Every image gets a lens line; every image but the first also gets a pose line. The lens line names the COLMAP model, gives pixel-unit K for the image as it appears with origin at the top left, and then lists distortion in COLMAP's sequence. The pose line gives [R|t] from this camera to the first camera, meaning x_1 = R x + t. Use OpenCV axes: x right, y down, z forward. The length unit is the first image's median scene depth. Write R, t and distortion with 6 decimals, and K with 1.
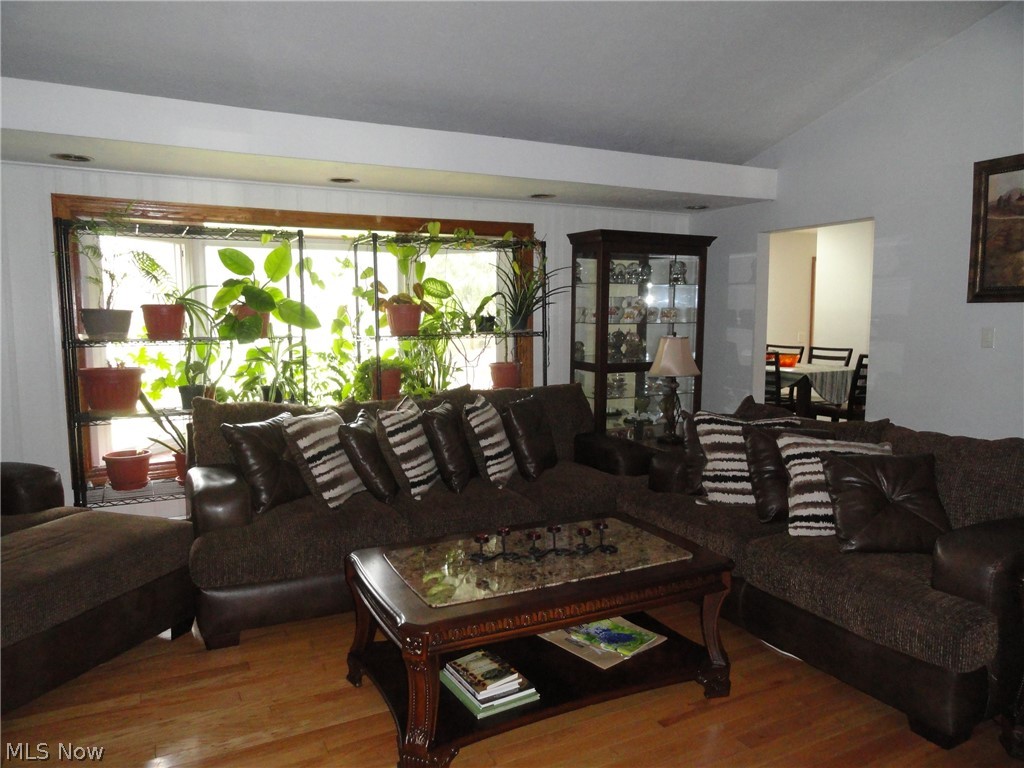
lens RADIAL K [[729.7, 0, 508.6], [0, 729.7, 382.1], [0, 0, 1]] dist [0.028664, -0.007644]
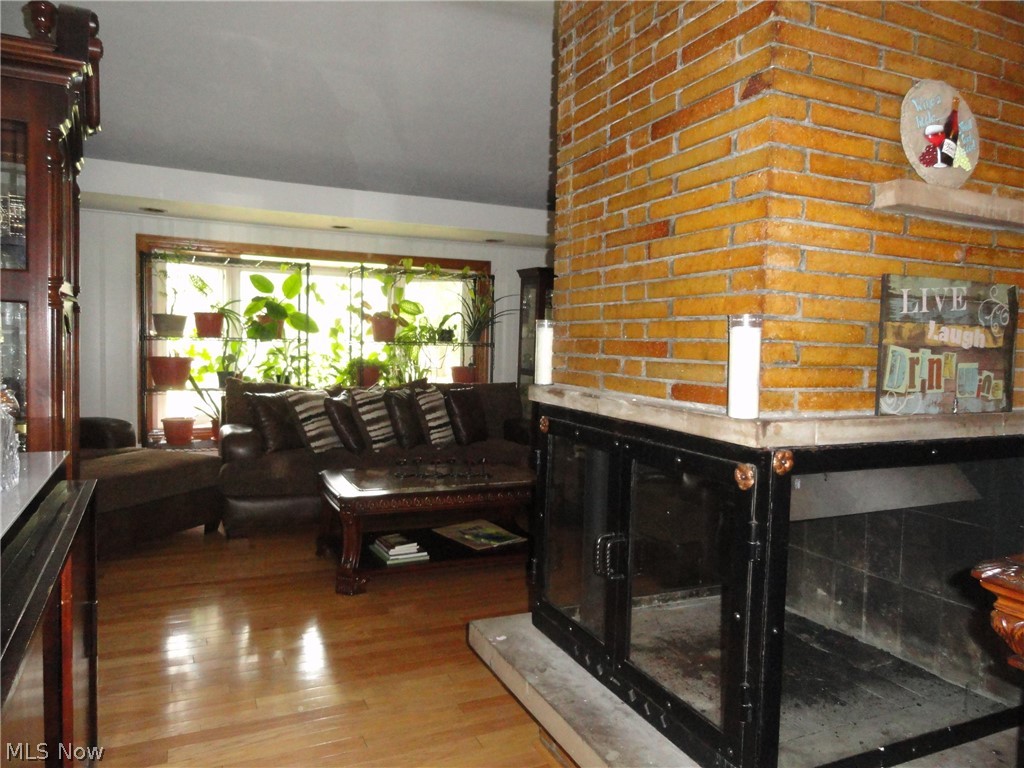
lens RADIAL K [[729.7, 0, 514.1], [0, 729.7, 385.2], [0, 0, 1]] dist [0.028664, -0.007644]
pose [[0.998810, 0.032652, -0.036239, 0.167522], [-0.033868, 0.998866, -0.033464, 0.059791], [0.035105, 0.034651, 0.998783, -0.373617]]
